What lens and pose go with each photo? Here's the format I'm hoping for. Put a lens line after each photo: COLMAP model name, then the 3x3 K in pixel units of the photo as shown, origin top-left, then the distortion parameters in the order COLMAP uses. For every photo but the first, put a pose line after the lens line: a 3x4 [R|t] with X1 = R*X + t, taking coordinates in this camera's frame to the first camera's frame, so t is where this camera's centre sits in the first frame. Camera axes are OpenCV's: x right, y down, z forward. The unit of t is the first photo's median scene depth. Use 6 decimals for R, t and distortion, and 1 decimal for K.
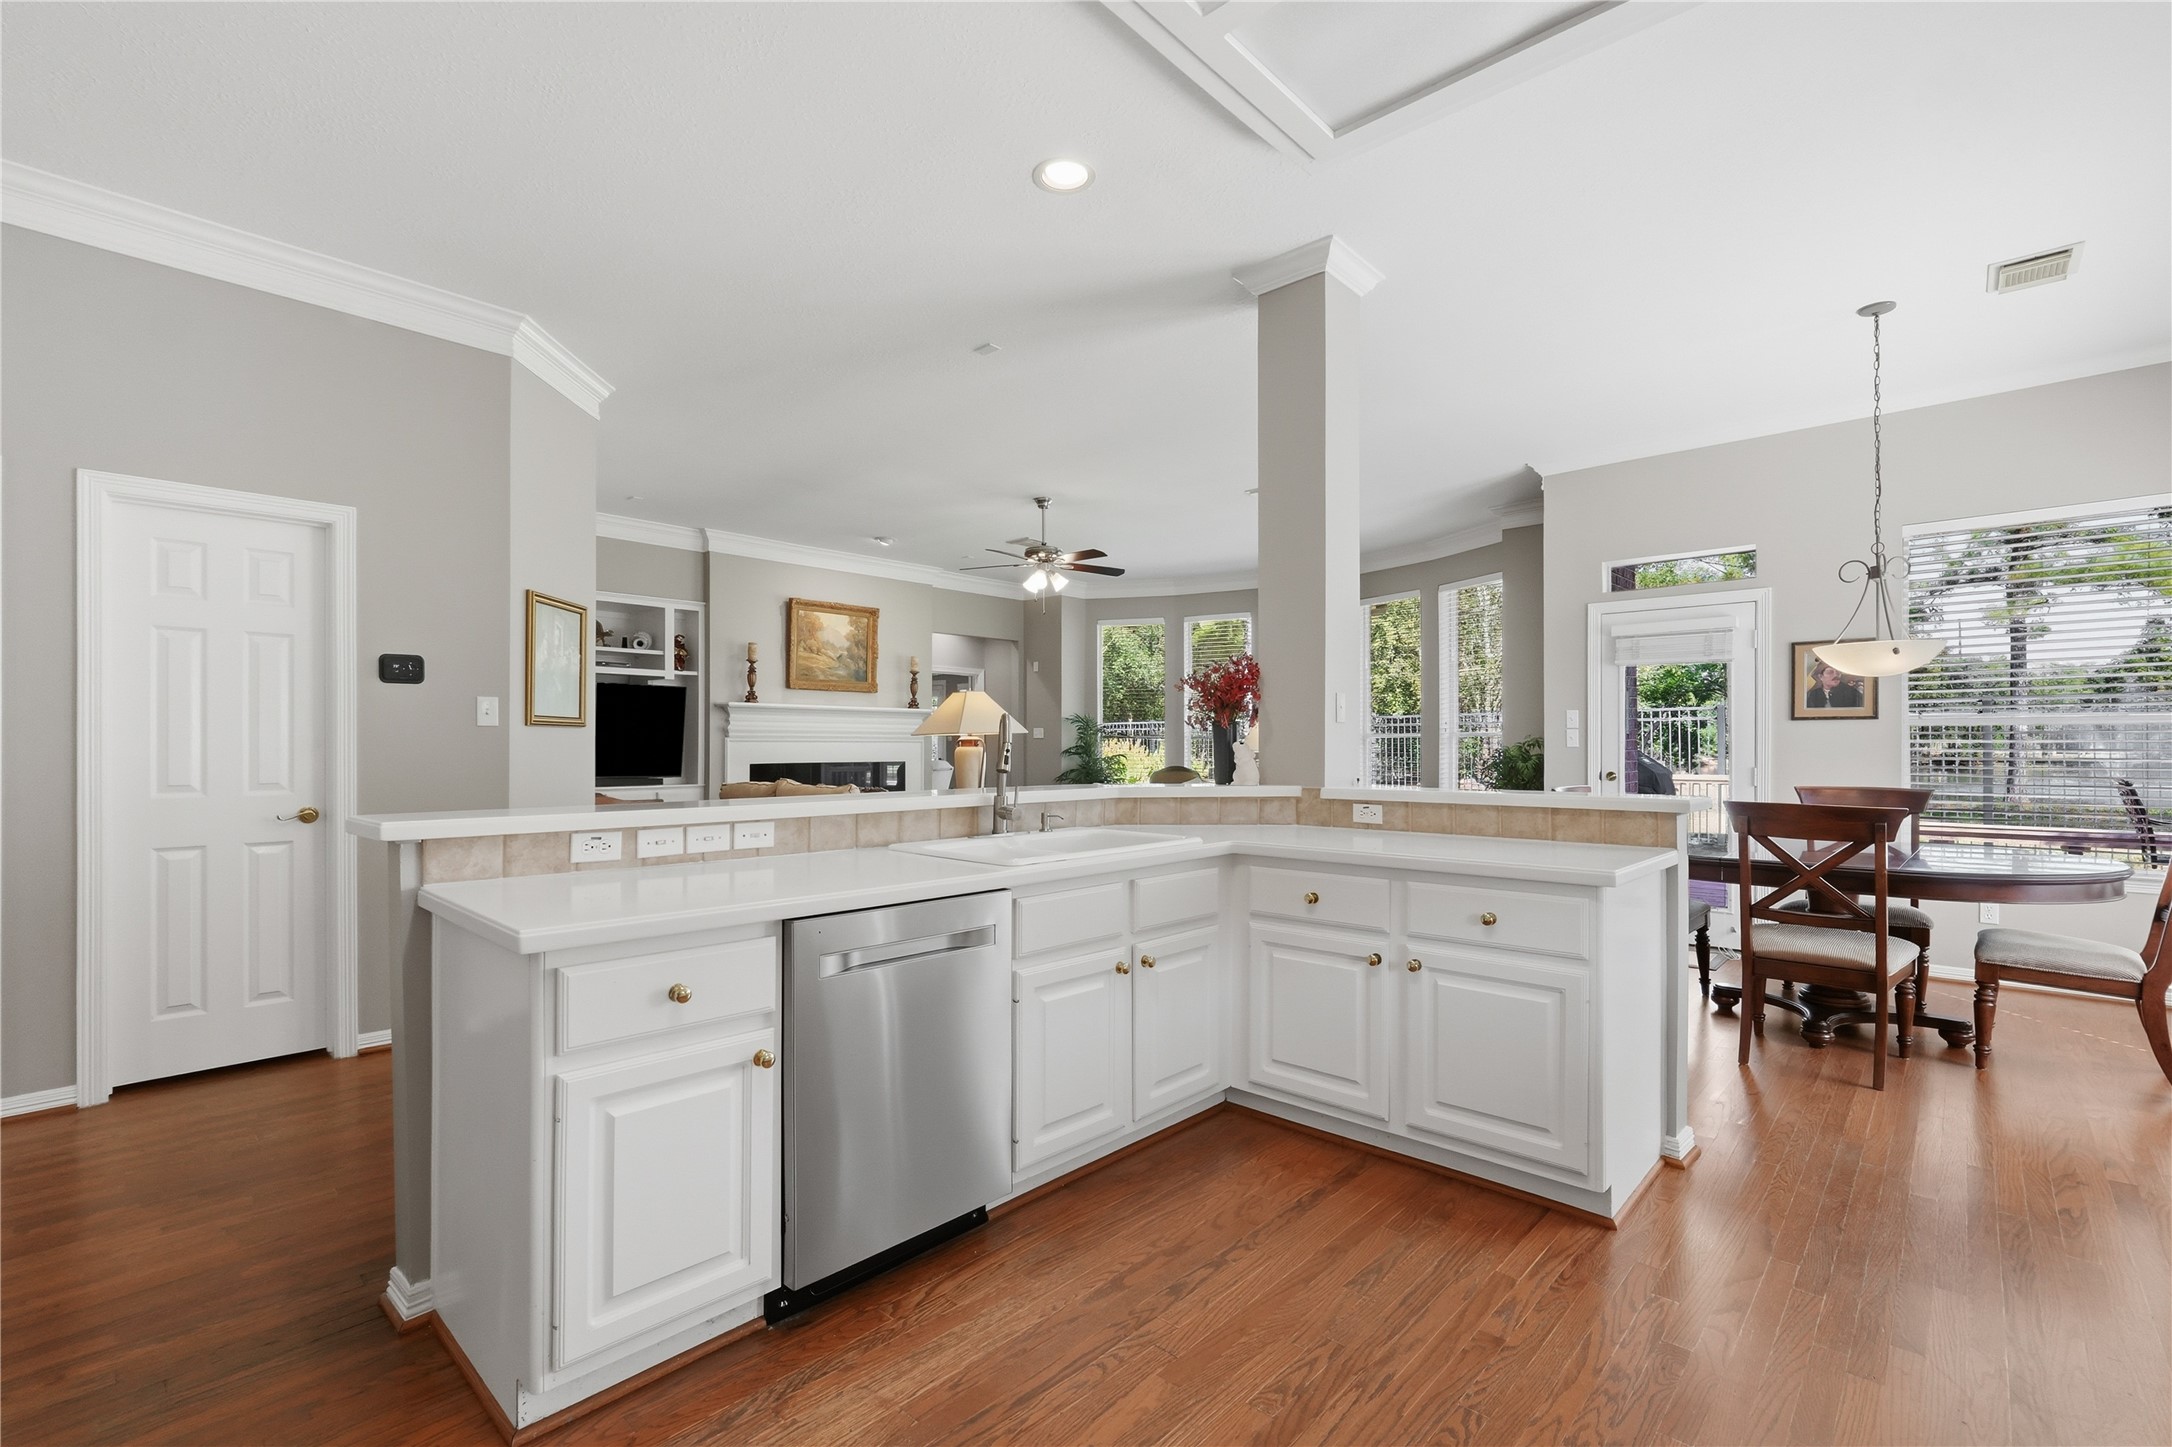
lens RADIAL K [[960.4, 0, 1092.2], [0, 960.4, 744.5], [0, 0, 1]] dist [-0.001523, -0.000135]
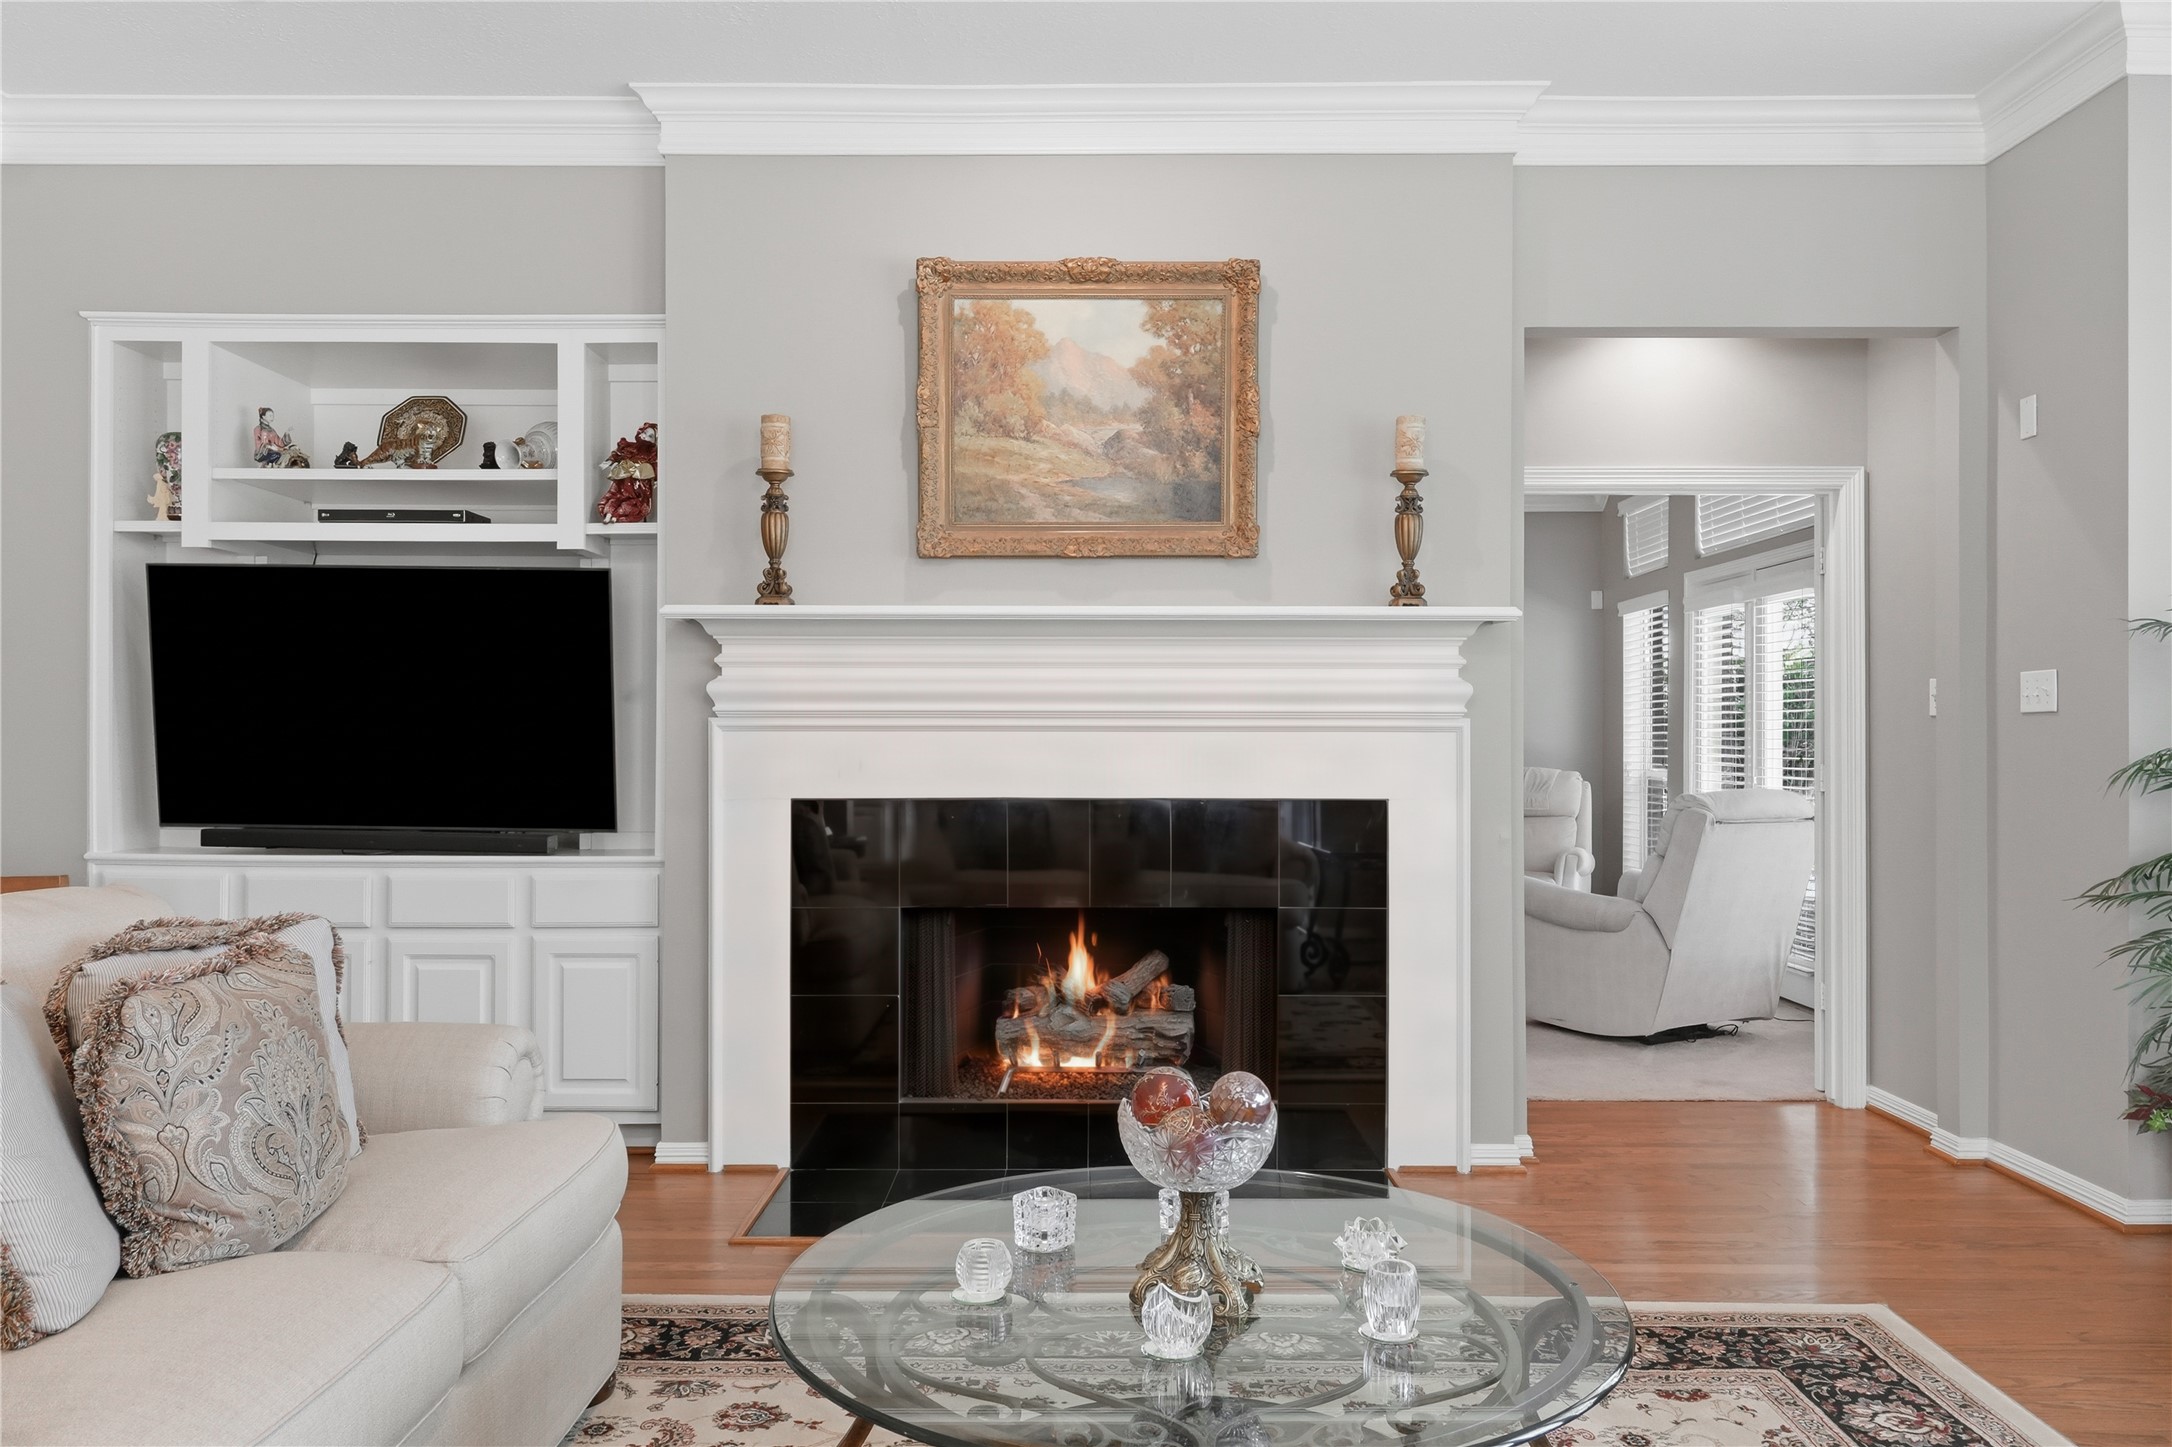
lens RADIAL K [[1614.0, 0, 1082.4], [0, 1614.0, 718.9], [0, 0, 1]] dist [-0.002981, 0.005708]
pose [[0.673848, -0.004258, -0.738857, 0.100578], [0.001310, 0.999989, -0.004567, -0.004024], [0.738869, 0.002110, 0.673846, 0.681495]]
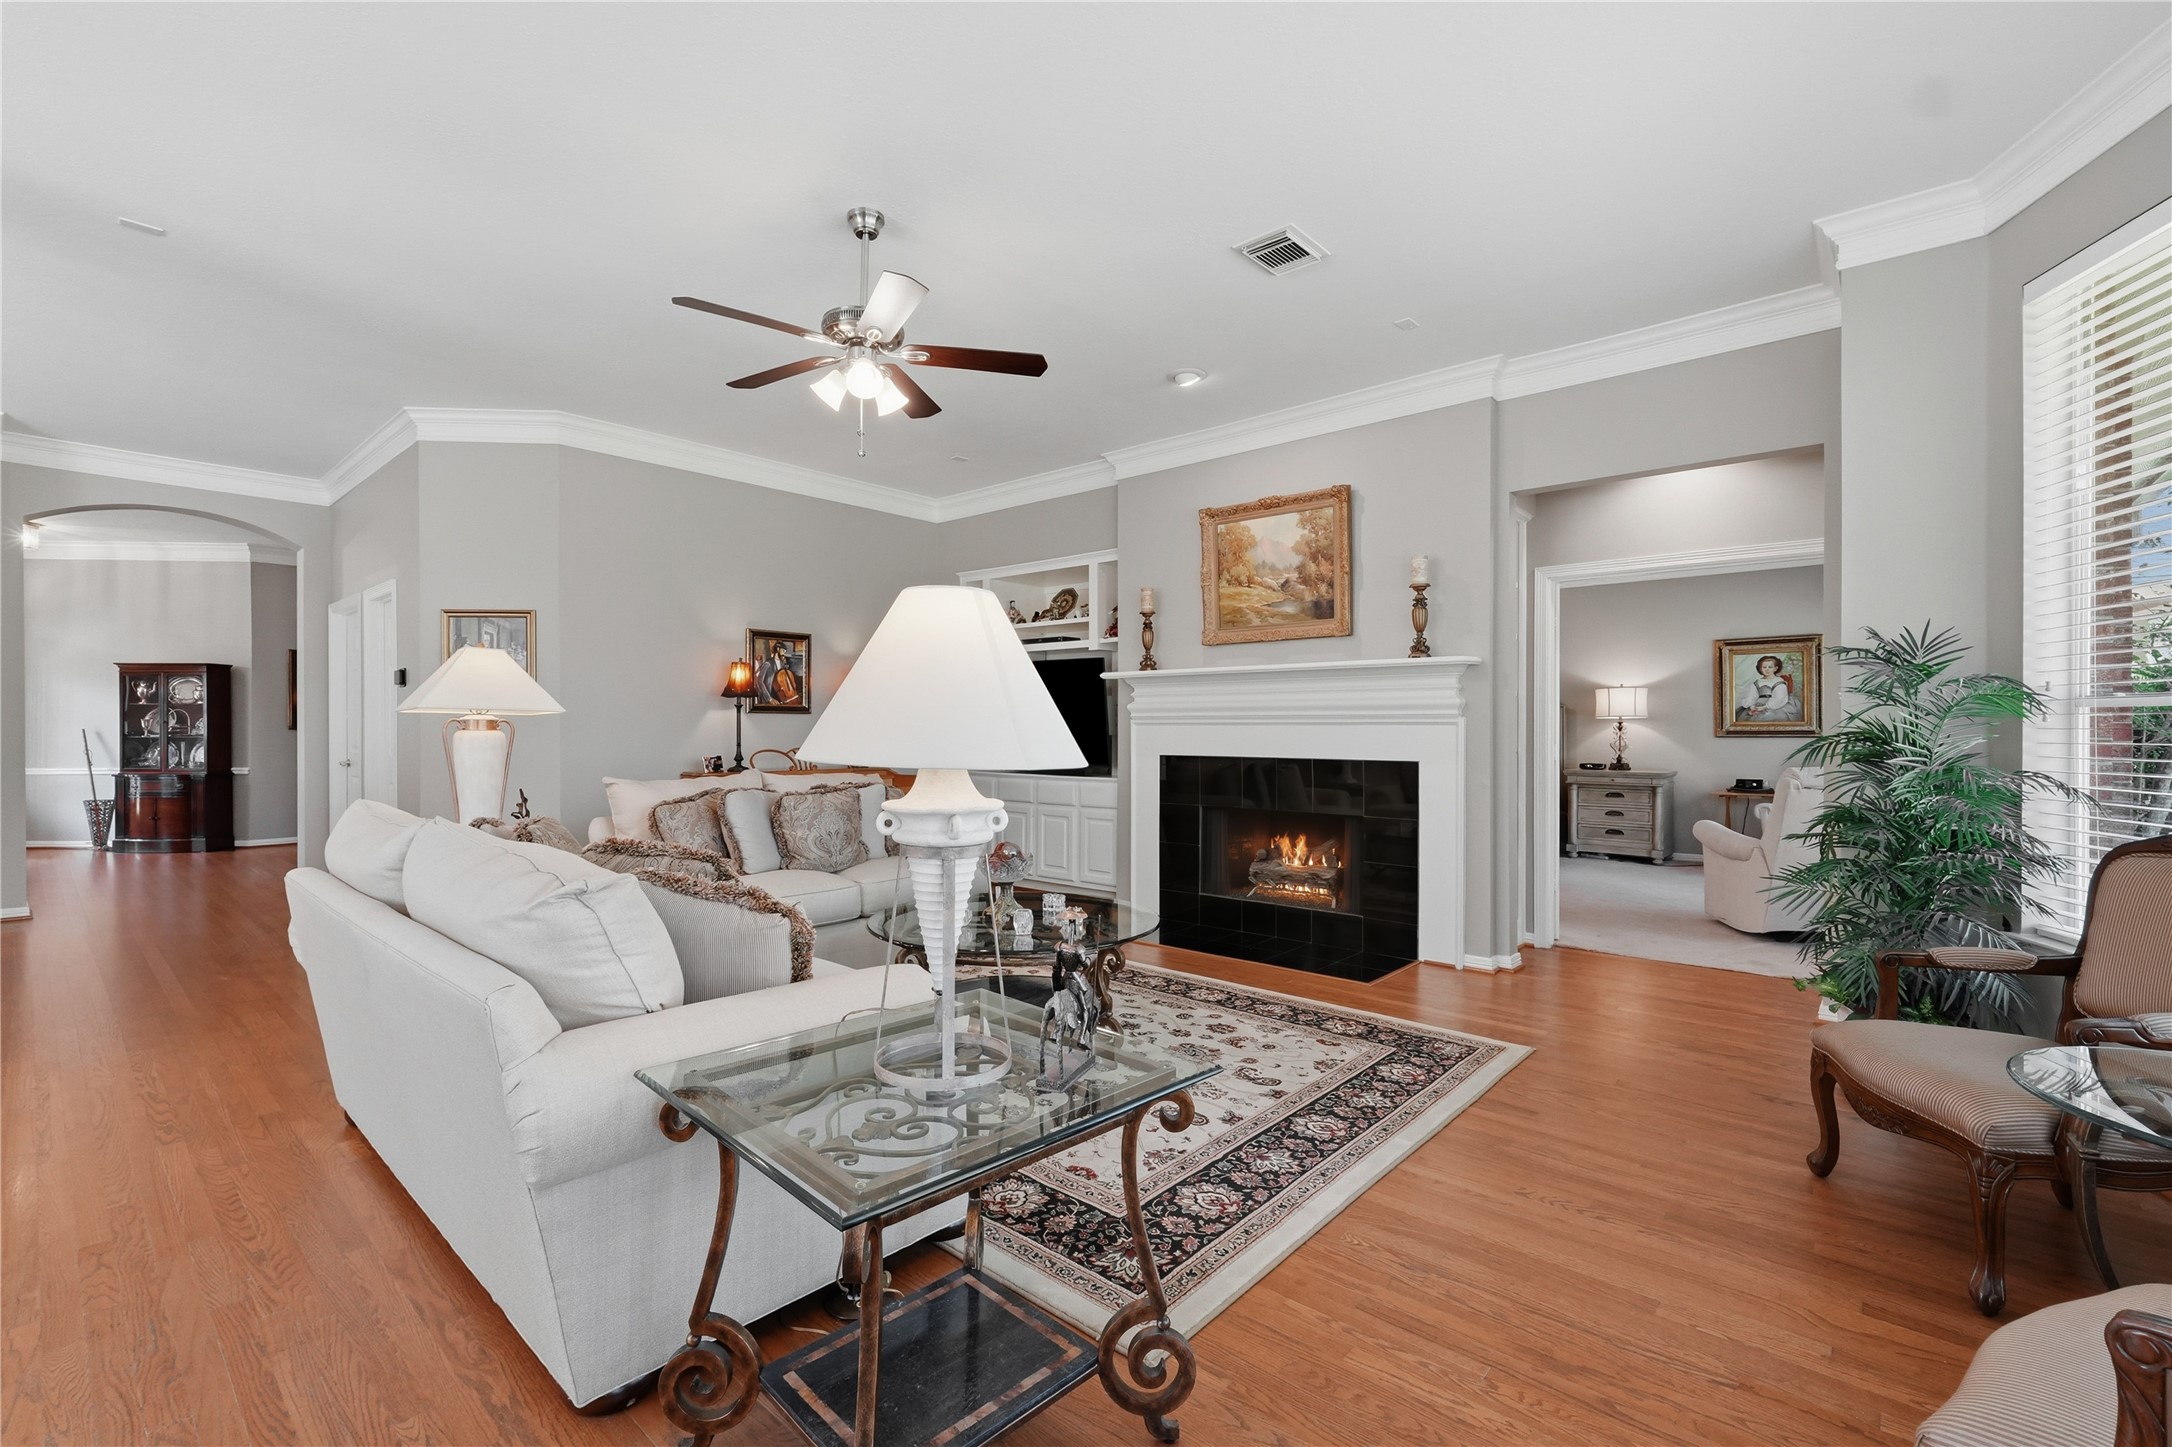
lens RADIAL K [[960.4, 0, 1080.1], [0, 960.4, 723.4], [0, 0, 1]] dist [-0.001523, -0.000135]
pose [[0.017077, -0.007331, -0.999827, 0.350989], [0.000285, 0.999973, -0.007327, 0.001173], [0.999854, -0.000160, 0.017079, 0.890213]]
